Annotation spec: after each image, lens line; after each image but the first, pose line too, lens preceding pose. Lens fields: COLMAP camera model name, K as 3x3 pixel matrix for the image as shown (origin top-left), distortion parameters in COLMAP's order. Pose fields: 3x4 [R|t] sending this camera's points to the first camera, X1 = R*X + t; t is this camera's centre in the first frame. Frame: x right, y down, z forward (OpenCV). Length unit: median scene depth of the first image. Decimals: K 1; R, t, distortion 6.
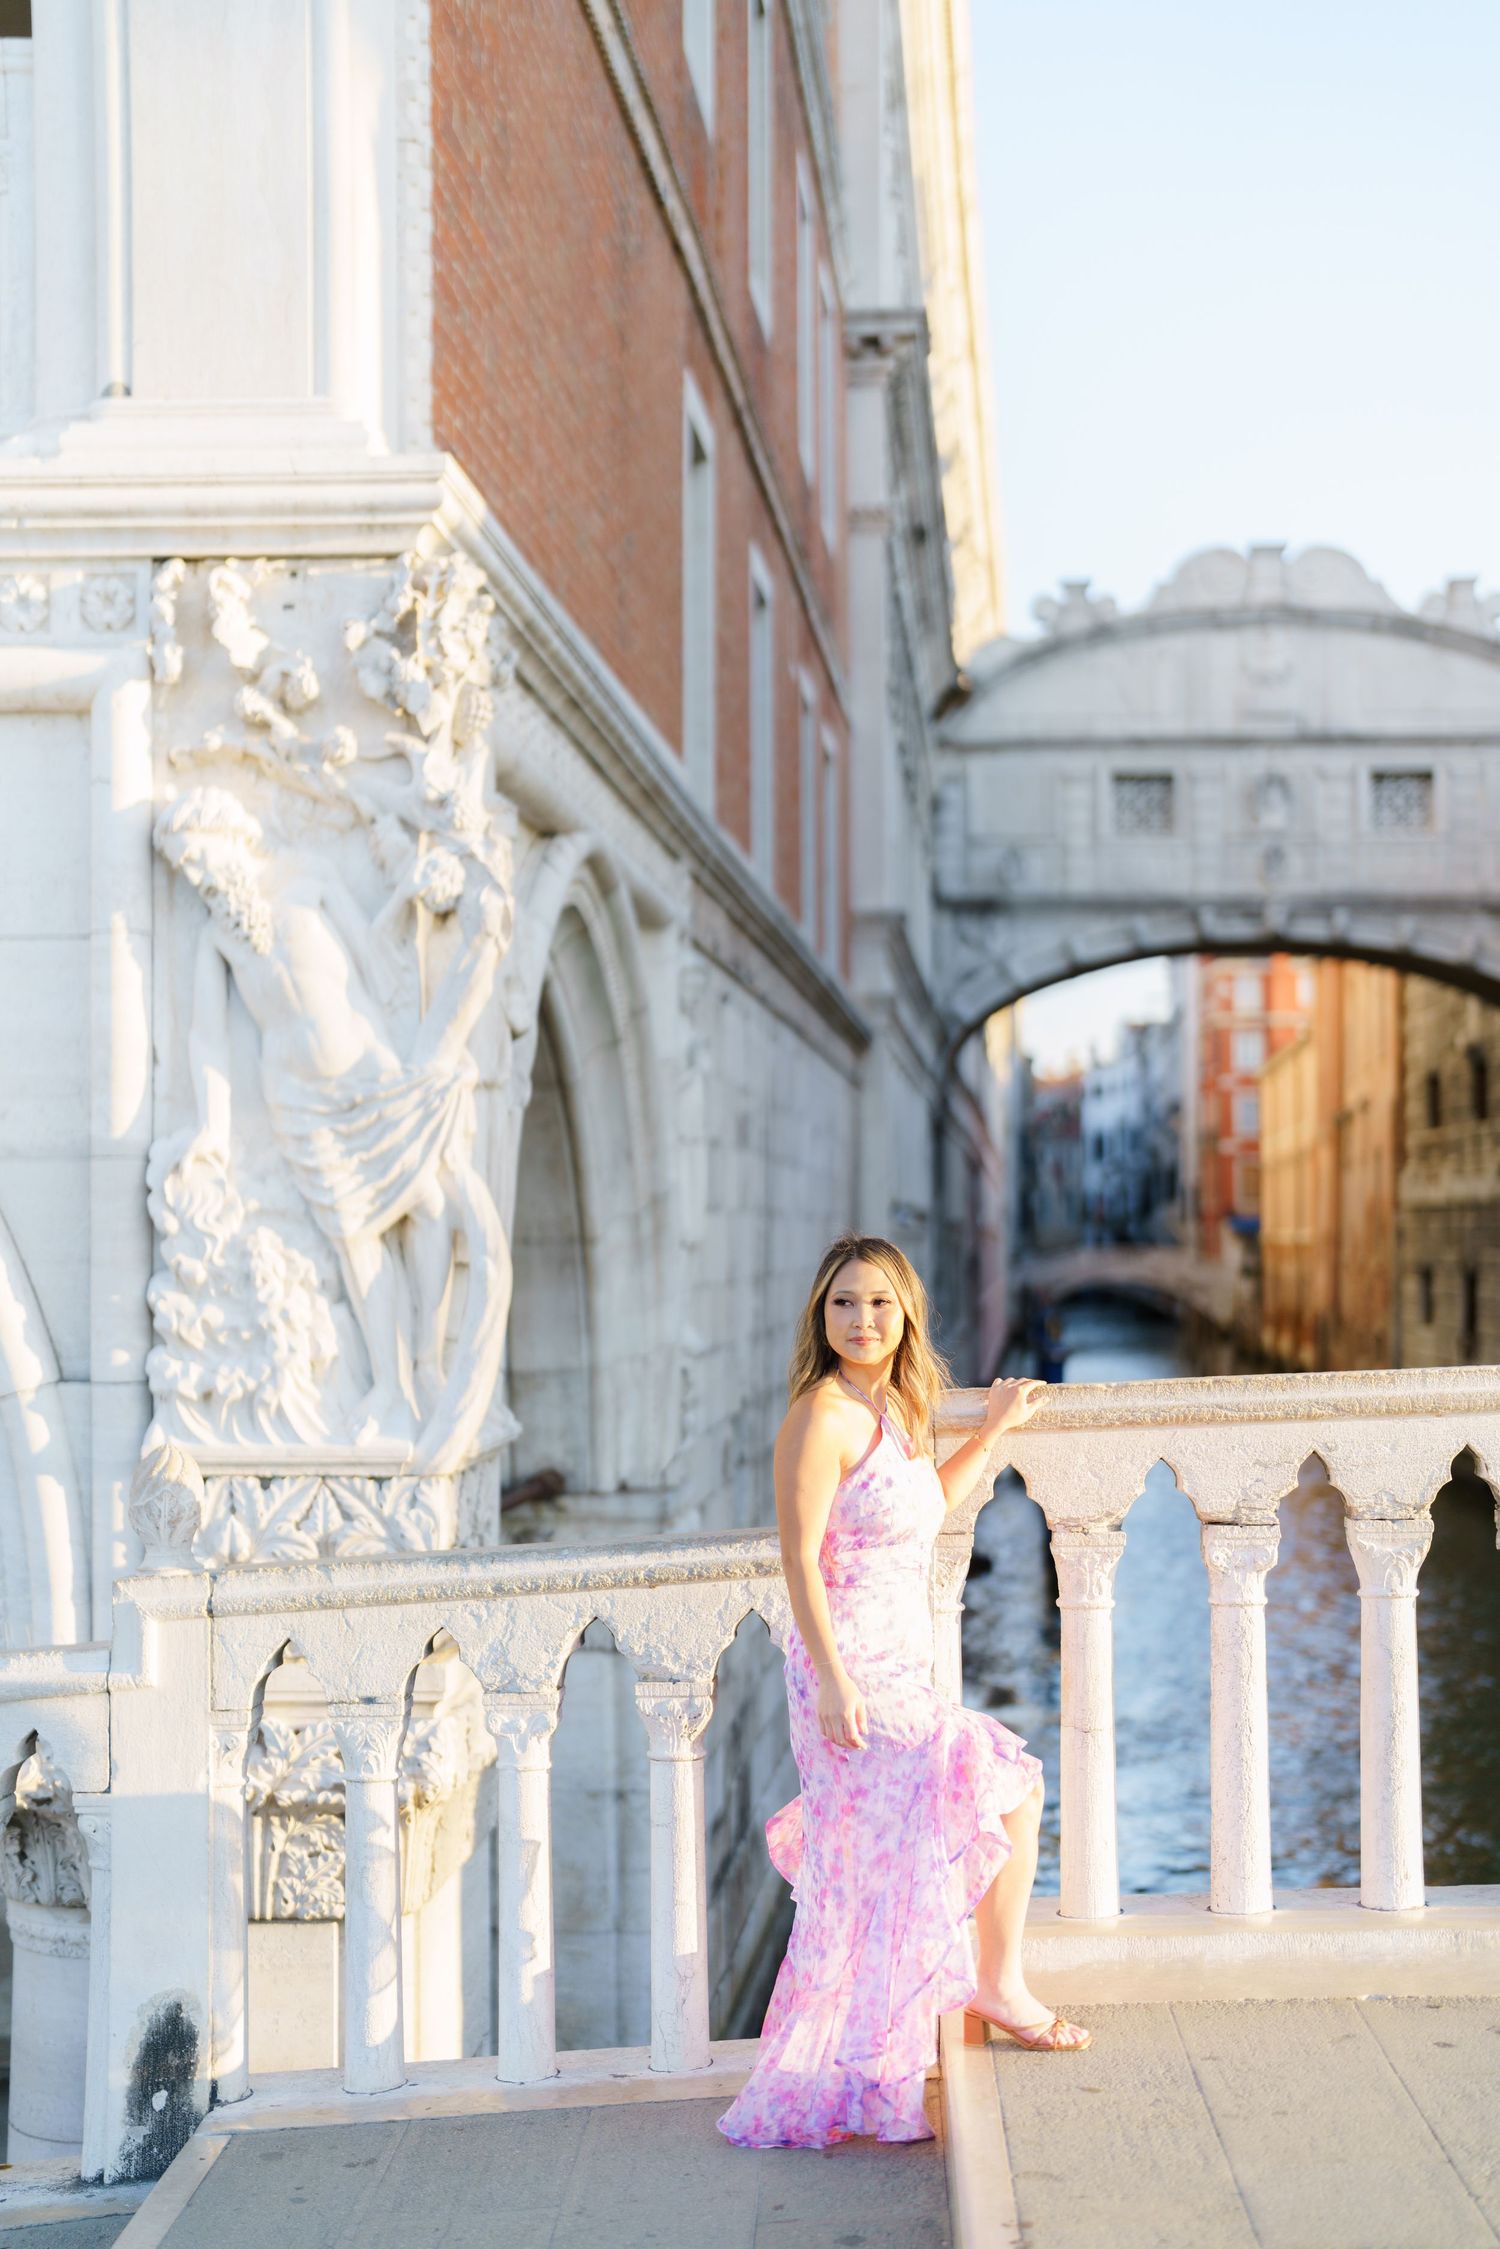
lens RADIAL K [[3104.9, 0, 749.4], [0, 3104.9, 1122.7], [0, 0, 1]] dist [-0.153207, 1.144272]
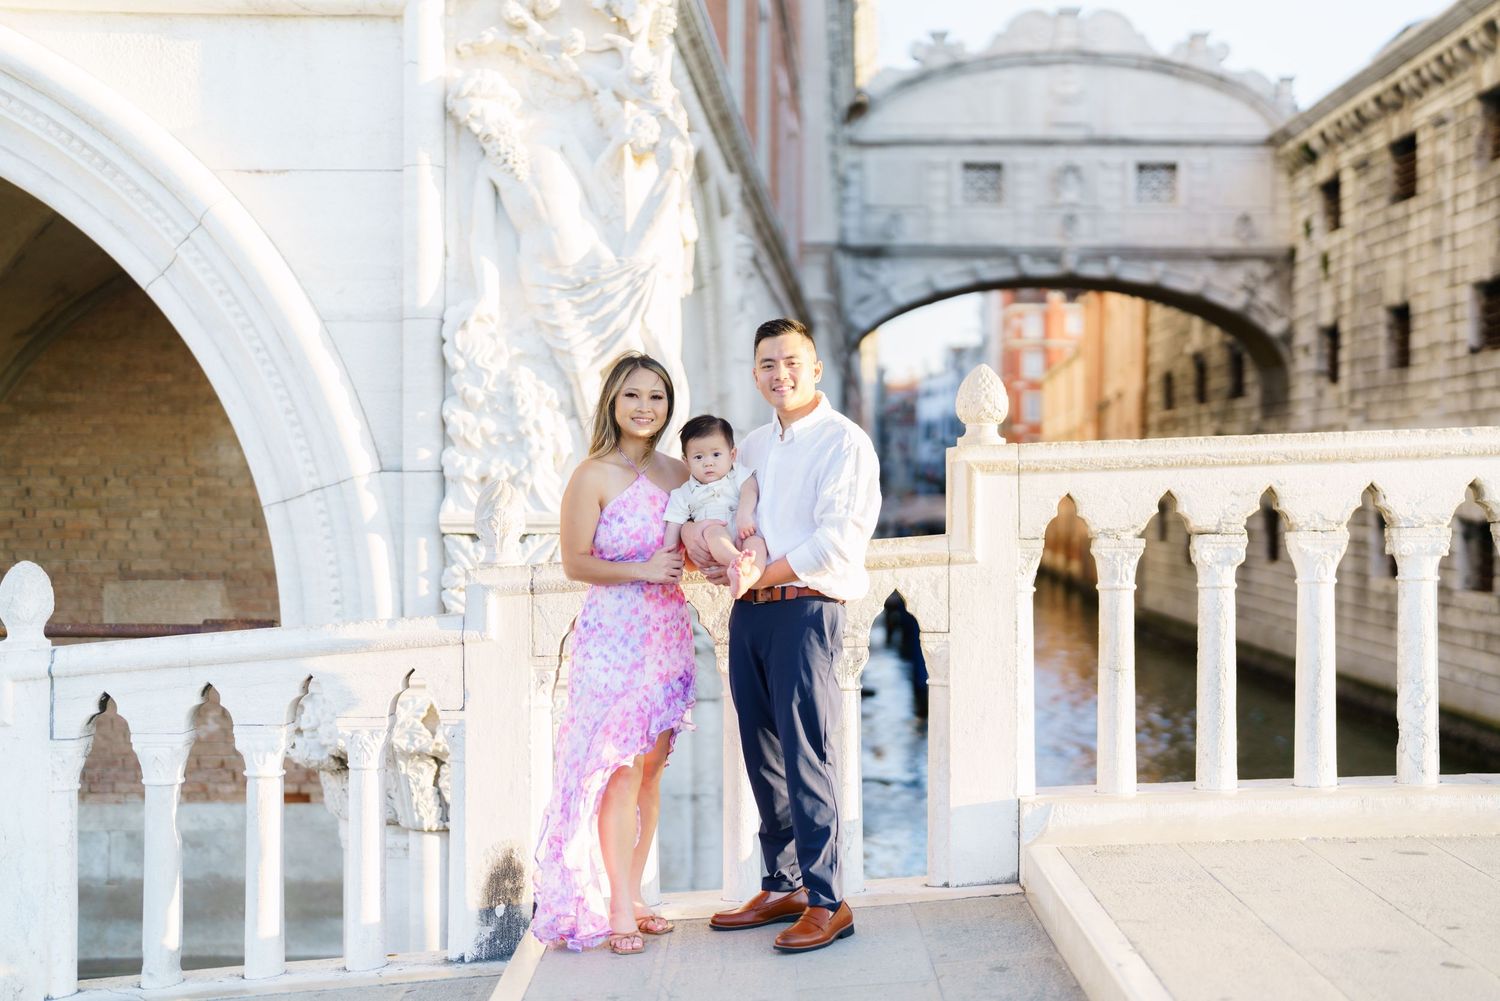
lens RADIAL K [[2094.8, 0, 757.4], [0, 2094.8, 500.8], [0, 0, 1]] dist [-0.145720, 1.070379]
pose [[0.999360, 0.007707, 0.034934, -0.078238], [-0.009067, 0.999200, 0.038947, 0.057929], [-0.034606, -0.039239, 0.998630, -0.005888]]
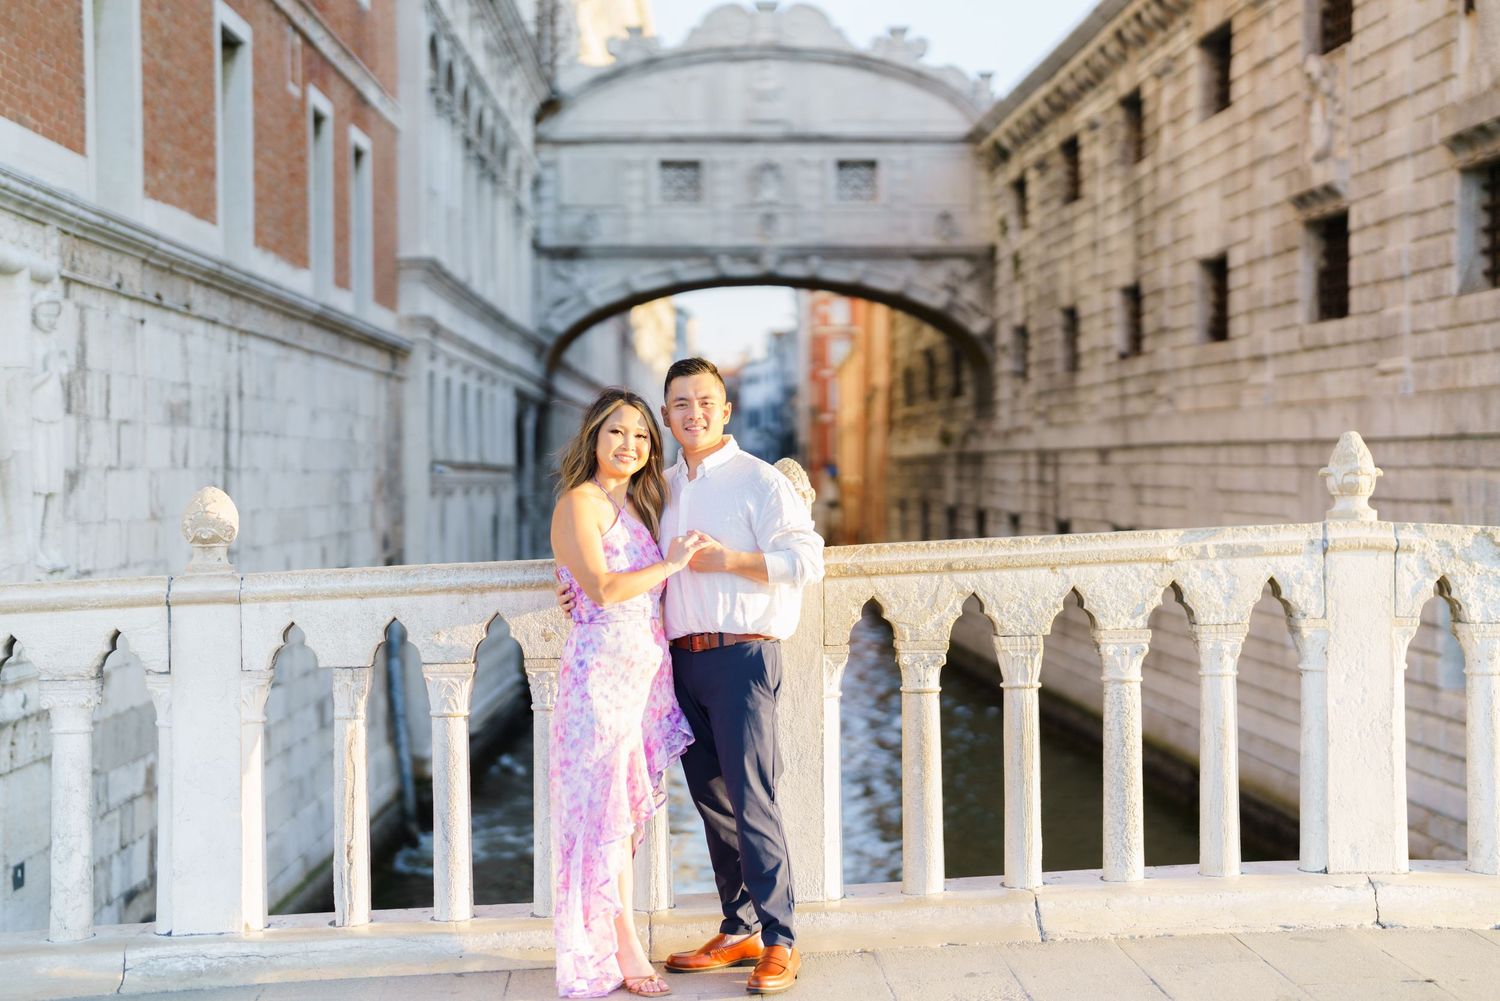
lens RADIAL K [[2145.2, 0, 732.6], [0, 2145.2, 503.4], [0, 0, 1]] dist [-0.155418, 1.216902]
pose [[0.996543, -0.005556, 0.082888, 0.370127], [0.001604, 0.998862, 0.047669, -0.004250], [-0.083058, -0.047371, 0.995418, -0.030768]]
